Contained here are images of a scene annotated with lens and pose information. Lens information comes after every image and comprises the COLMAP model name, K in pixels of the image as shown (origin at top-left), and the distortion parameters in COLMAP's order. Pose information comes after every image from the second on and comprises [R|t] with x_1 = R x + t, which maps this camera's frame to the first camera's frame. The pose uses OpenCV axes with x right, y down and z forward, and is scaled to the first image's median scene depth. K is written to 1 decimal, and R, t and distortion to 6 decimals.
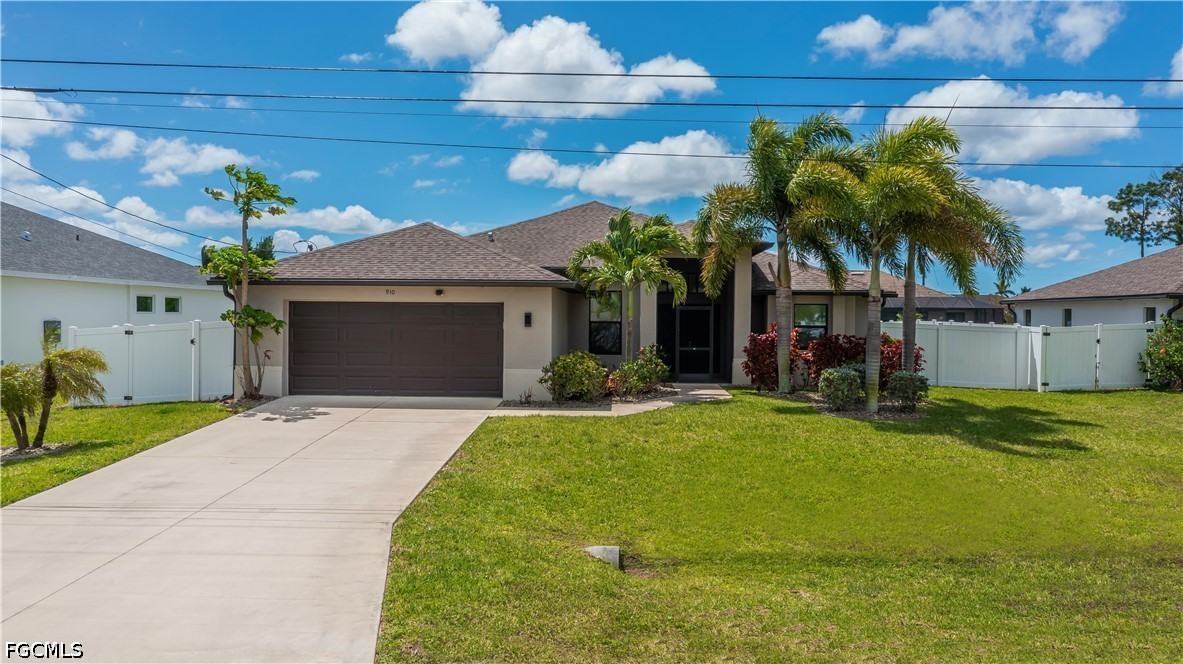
lens RADIAL K [[944.4, 0, 594.5], [0, 944.4, 332.2], [0, 0, 1]] dist [-0.028991, 0.006477]
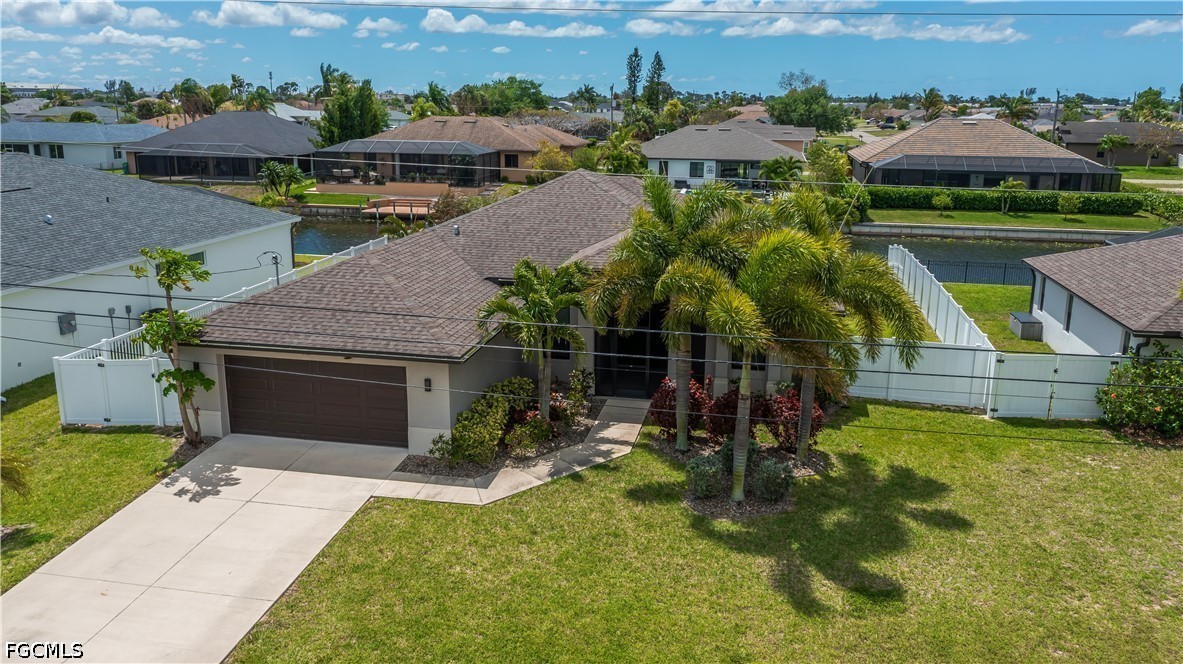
lens RADIAL K [[944.4, 0, 586.1], [0, 944.4, 329.4], [0, 0, 1]] dist [-0.028991, 0.006477]
pose [[0.987045, 0.040274, -0.155304, 0.269960], [-0.003847, 0.973644, 0.228041, -0.318576], [0.160395, -0.224489, 0.961186, 0.015232]]
